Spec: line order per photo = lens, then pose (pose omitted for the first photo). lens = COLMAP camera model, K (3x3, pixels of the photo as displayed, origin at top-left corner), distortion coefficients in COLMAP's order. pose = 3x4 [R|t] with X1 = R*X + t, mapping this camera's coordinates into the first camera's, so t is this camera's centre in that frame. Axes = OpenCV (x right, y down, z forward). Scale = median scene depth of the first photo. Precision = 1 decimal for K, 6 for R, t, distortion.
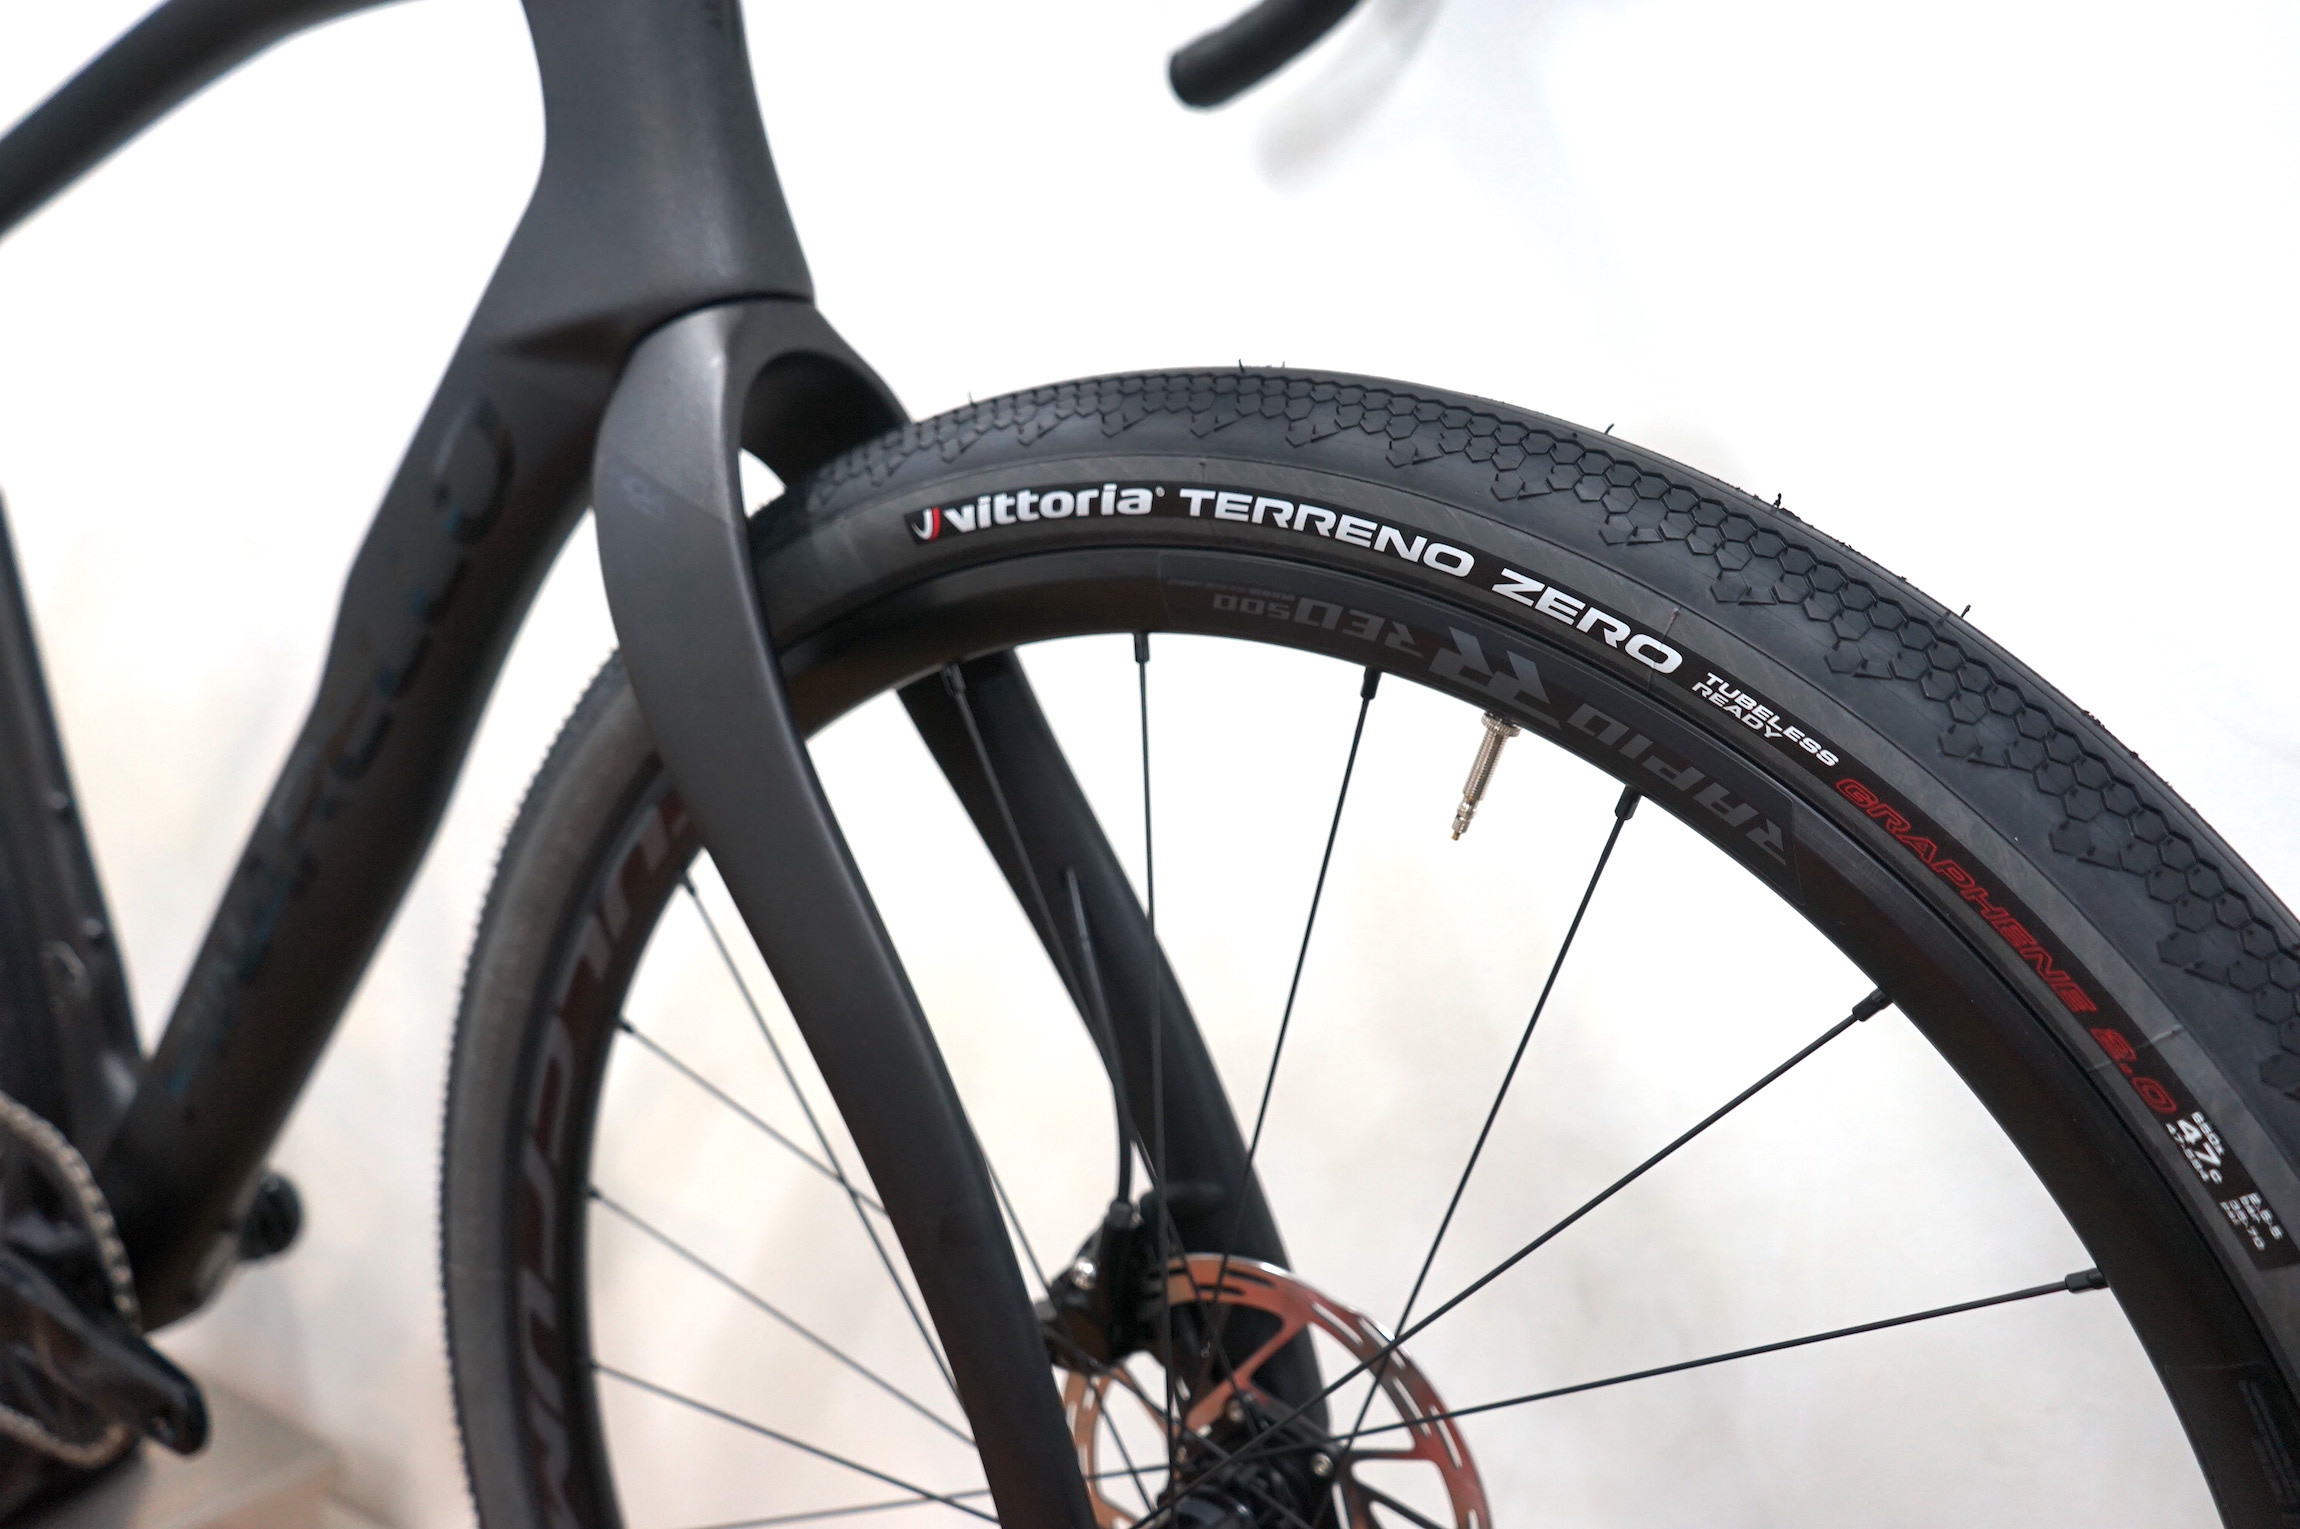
lens RADIAL K [[1868.4, 0, 1150.0], [0, 1868.4, 764.5], [0, 0, 1]] dist [-0.004852, -0.003542]
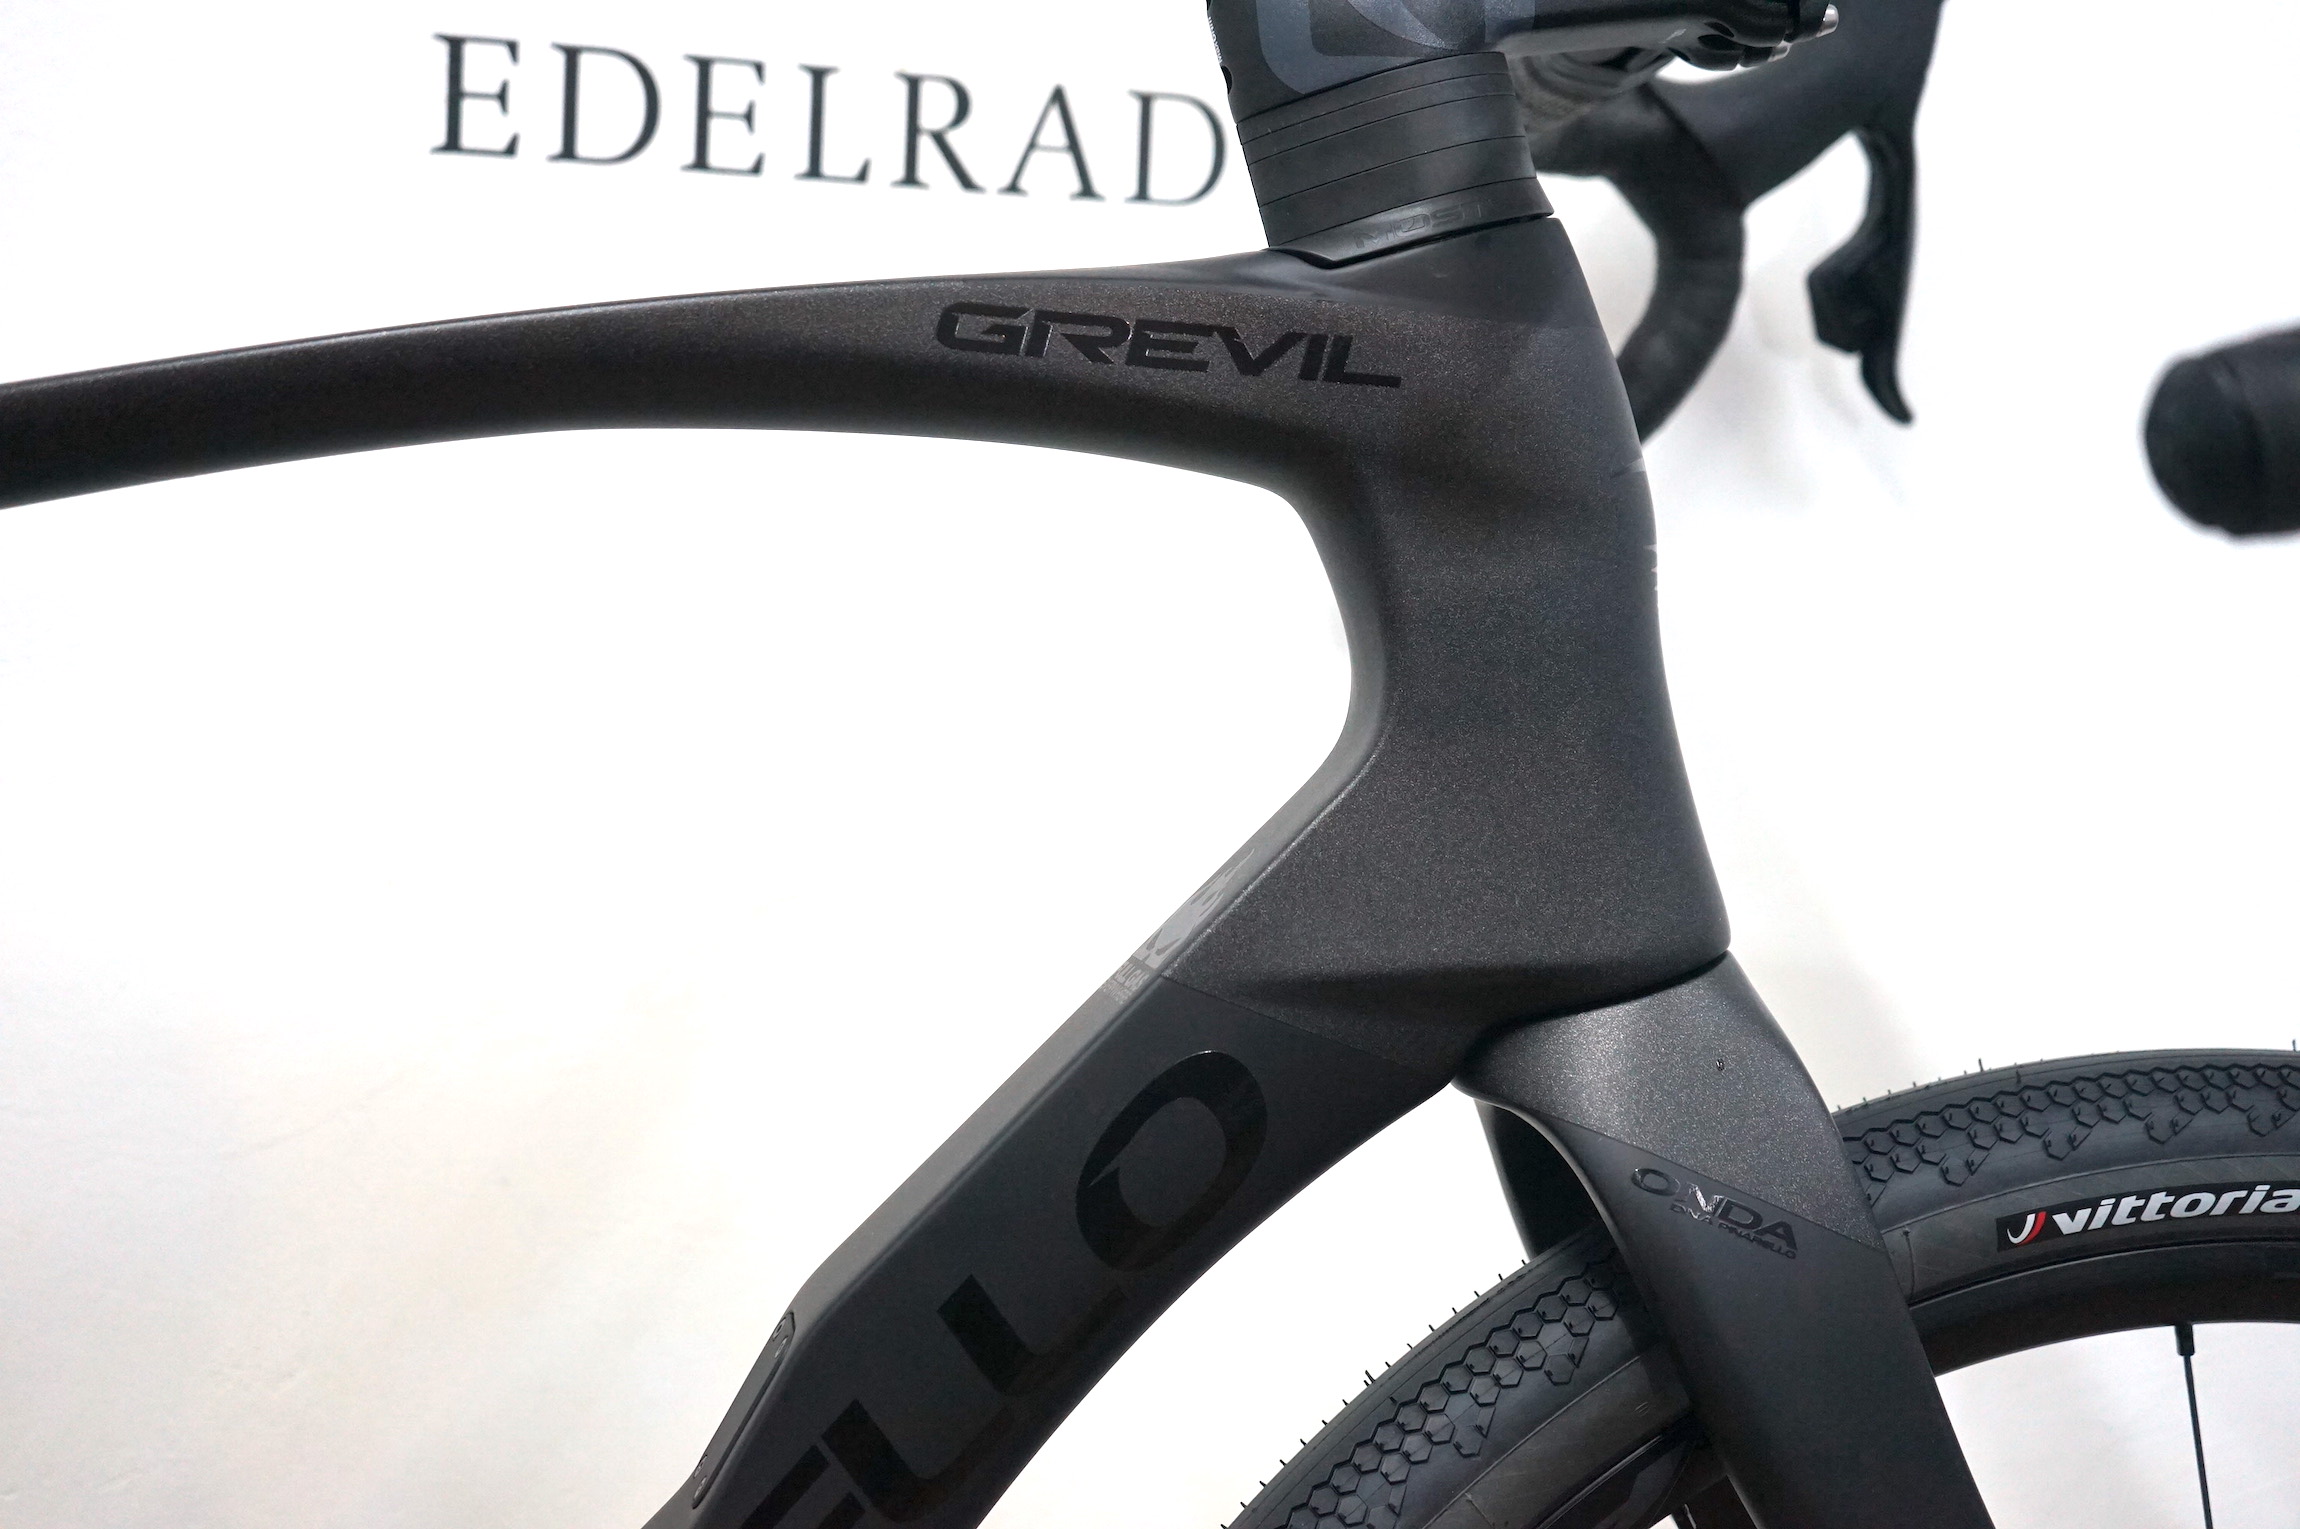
lens RADIAL K [[2531.7, 0, 1148.3], [0, 2531.7, 730.6], [0, 0, 1]] dist [-0.001555, -0.012293]
pose [[0.701075, 0.021518, 0.712763, -1.428852], [0.072400, 0.992232, -0.101167, -0.306216], [-0.709403, 0.122529, 0.694071, 0.492517]]
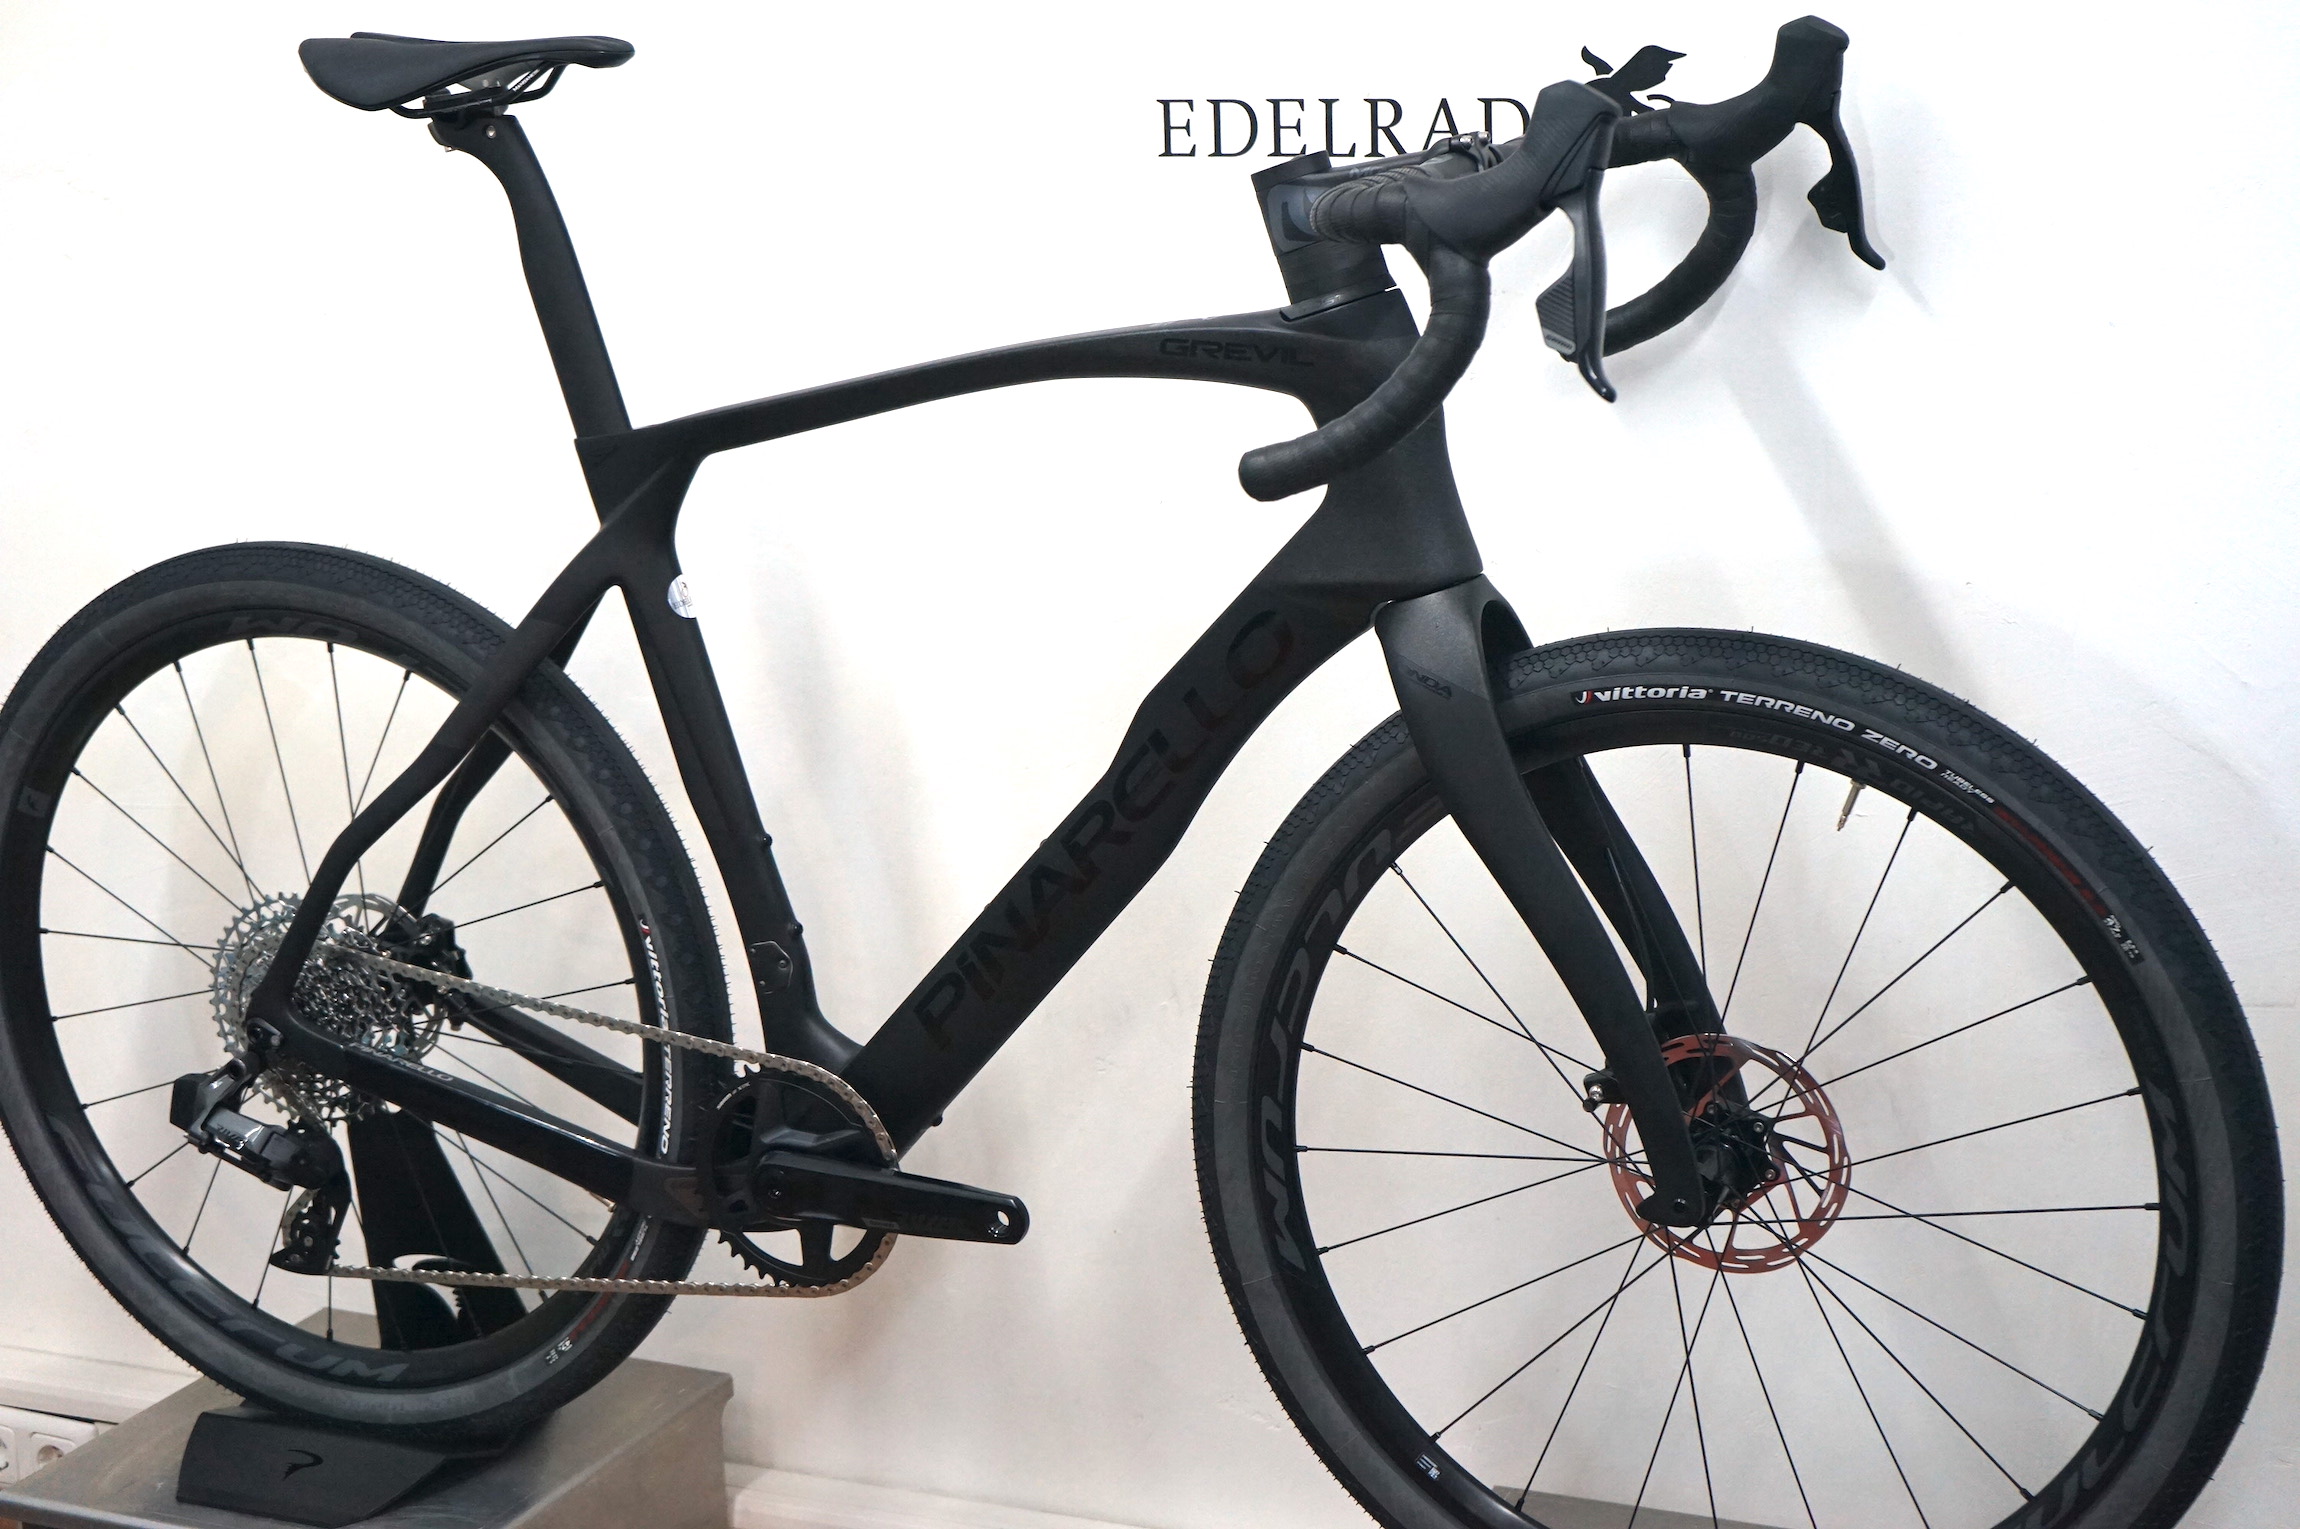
lens RADIAL K [[3775.3, 0, 1150.0], [0, 3775.3, 764.5], [0, 0, 1]] dist [-0.056129, -0.157975]
pose [[0.983286, -0.061029, 0.171532, -1.543121], [0.049542, 0.996283, 0.070471, -0.433540], [-0.175195, -0.060796, 0.982655, -3.622037]]
